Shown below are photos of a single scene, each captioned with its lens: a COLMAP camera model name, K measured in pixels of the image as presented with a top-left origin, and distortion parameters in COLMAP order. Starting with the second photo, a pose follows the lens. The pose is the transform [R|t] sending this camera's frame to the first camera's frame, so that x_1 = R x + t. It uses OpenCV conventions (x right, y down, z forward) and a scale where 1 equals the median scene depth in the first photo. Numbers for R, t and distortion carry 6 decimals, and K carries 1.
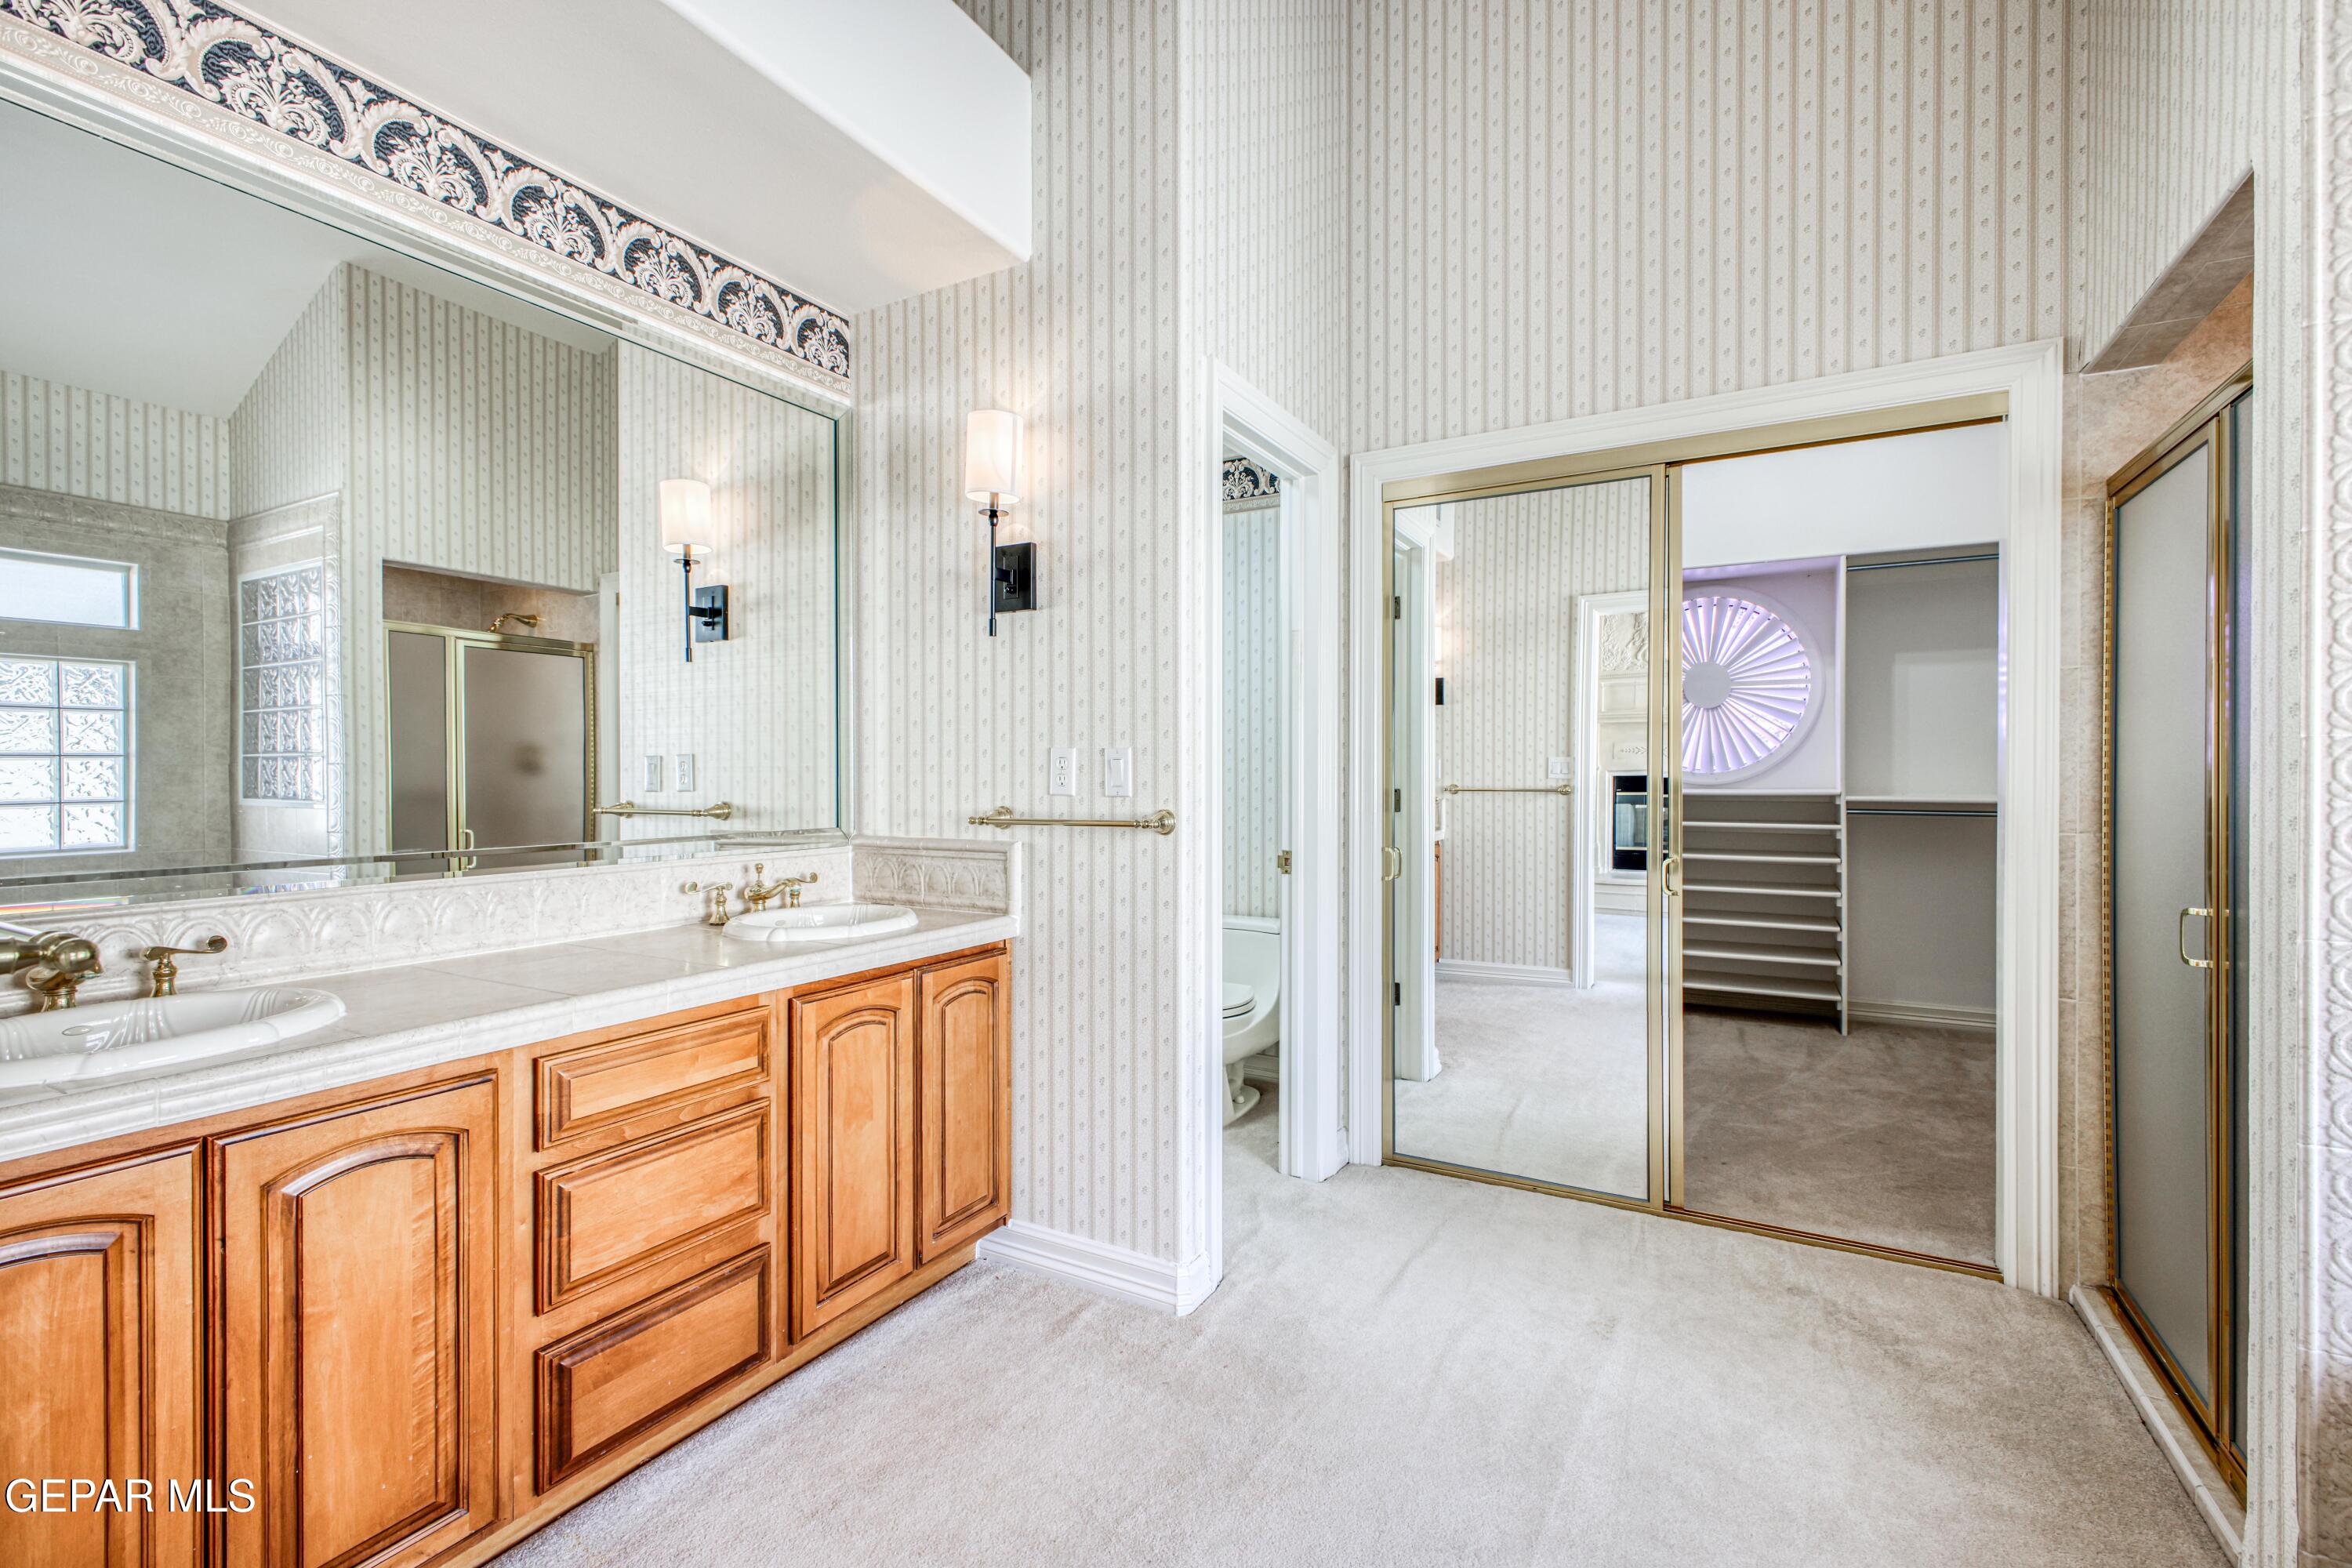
lens RADIAL K [[1022.9, 0, 1180.0], [0, 1022.9, 751.0], [0, 0, 1]] dist [0.002983, 0.000056]
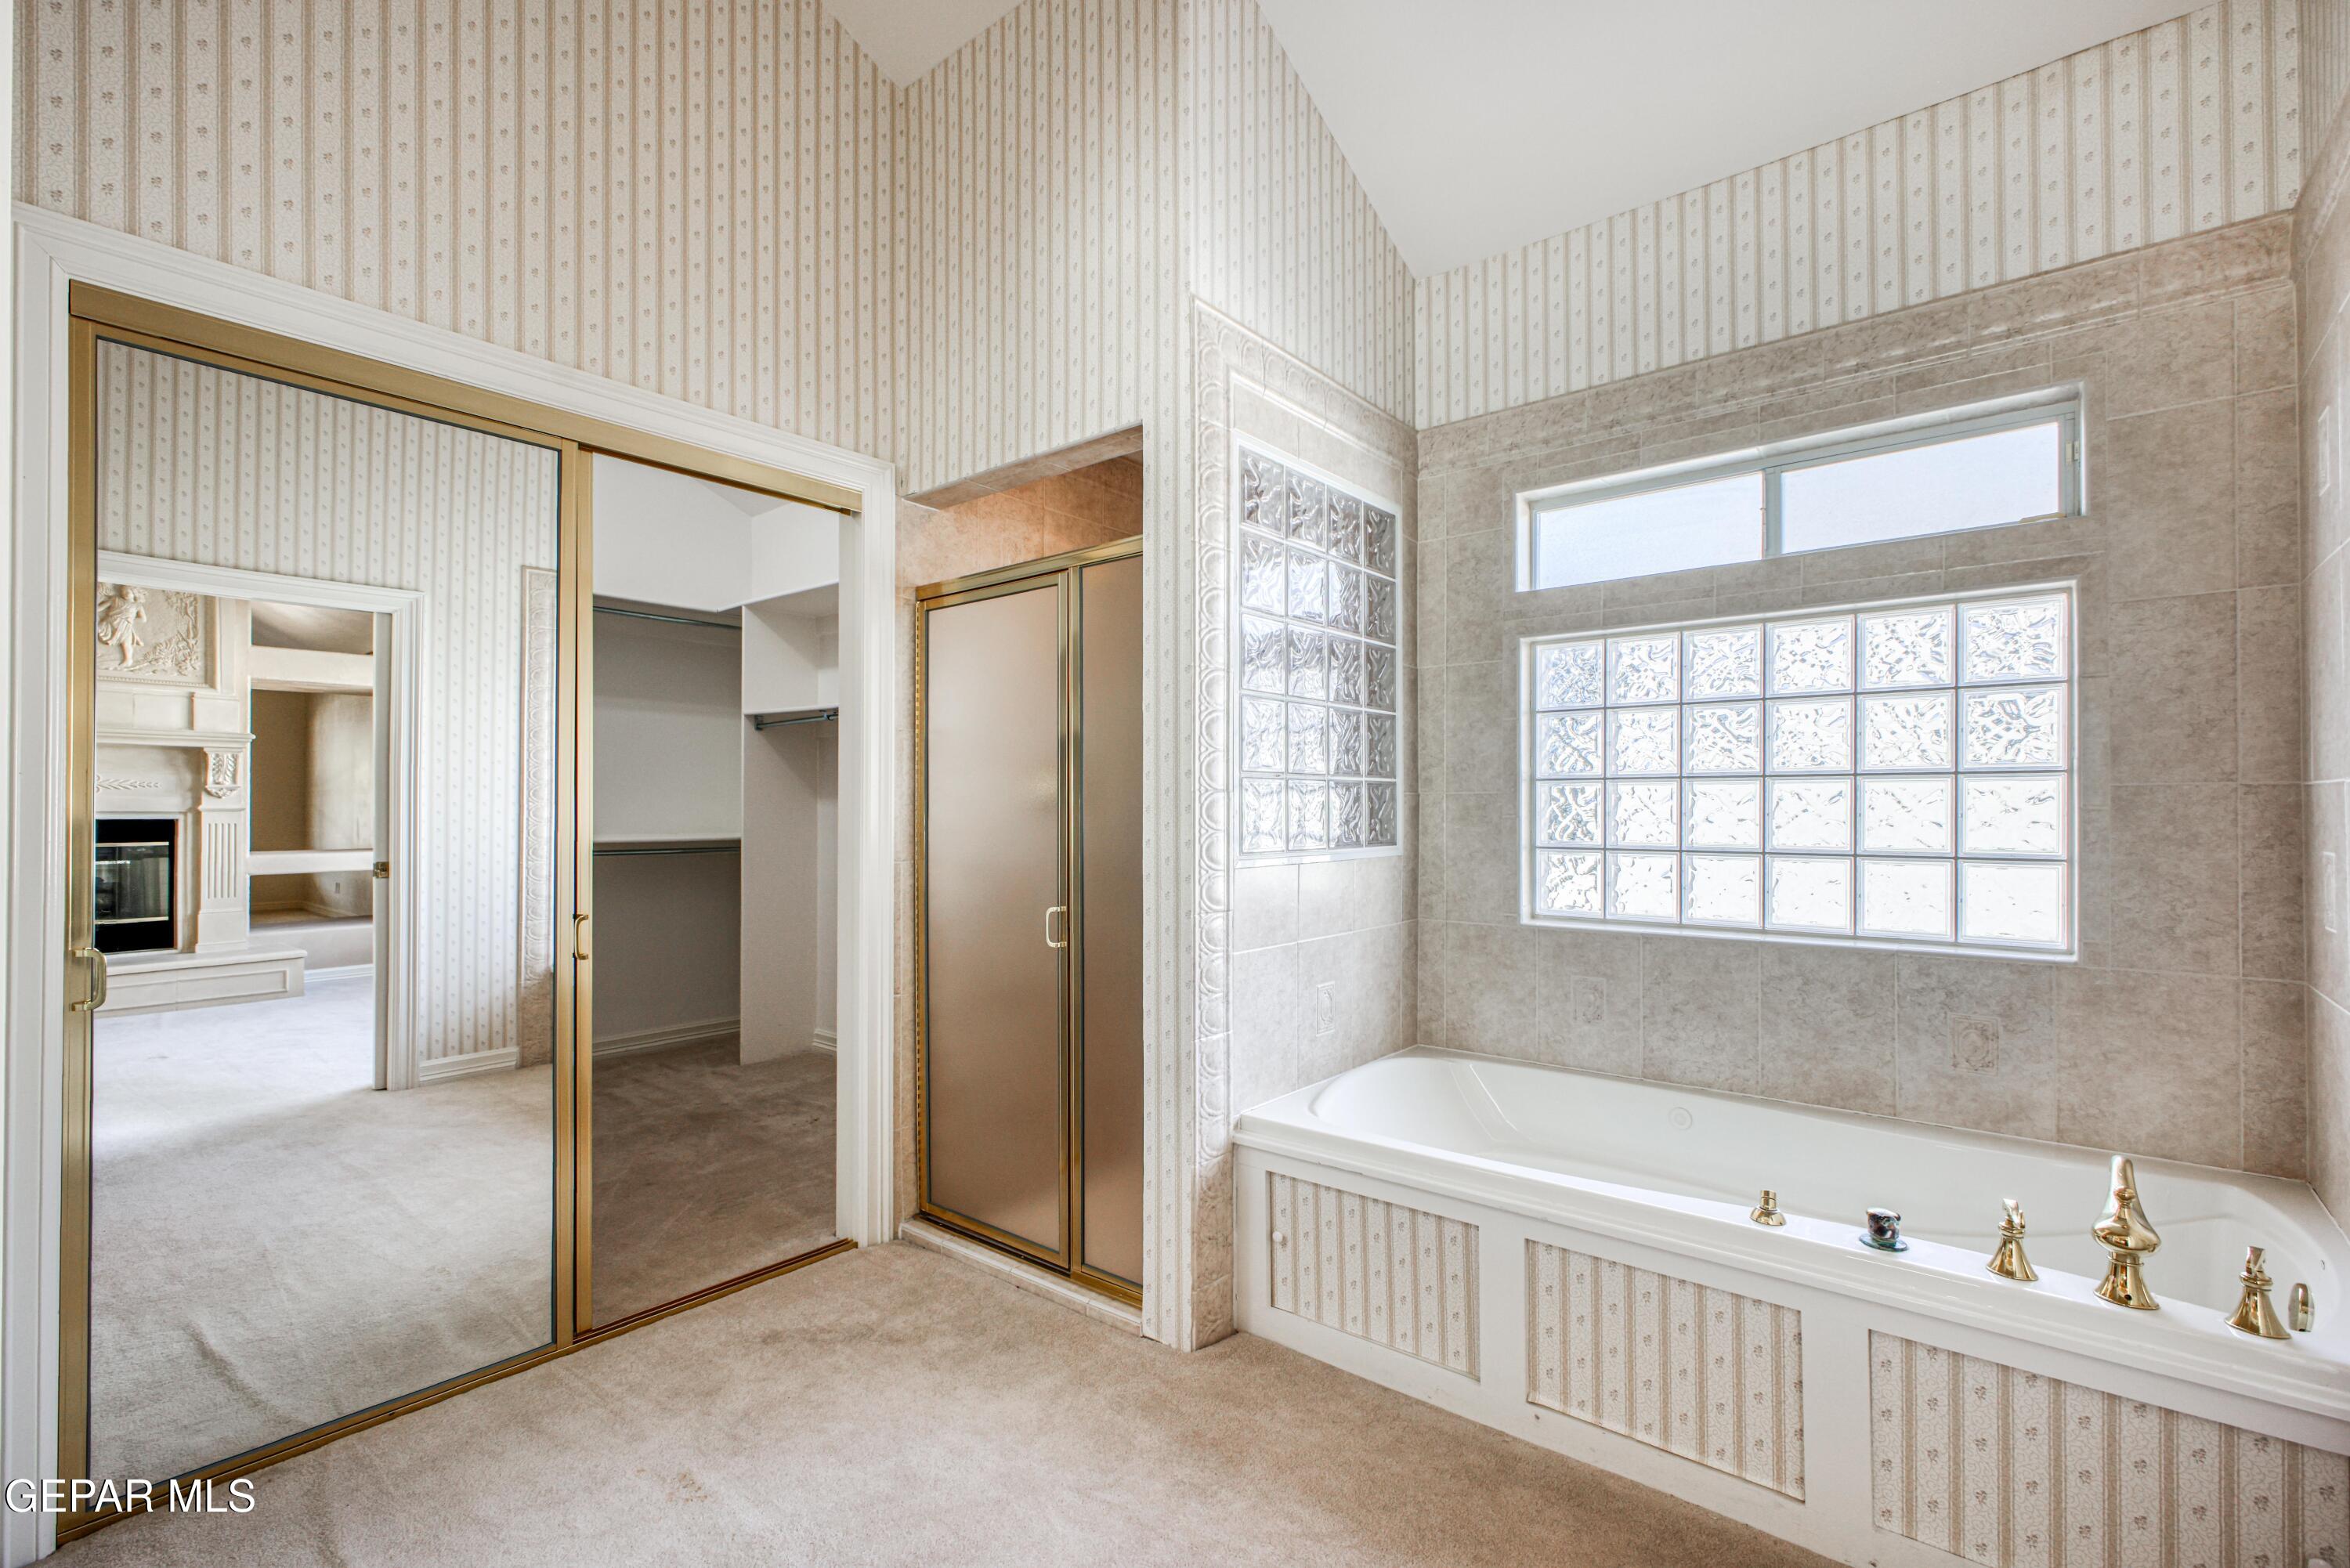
lens RADIAL K [[1038.9, 0, 1175.0], [0, 1038.9, 784.0], [0, 0, 1]] dist [-0.001634, -0.000018]
pose [[0.176428, 0.031192, 0.983819, -0.307757], [-0.018846, 0.999422, -0.028308, 0.014381], [-0.984133, -0.013546, 0.176914, 0.424176]]
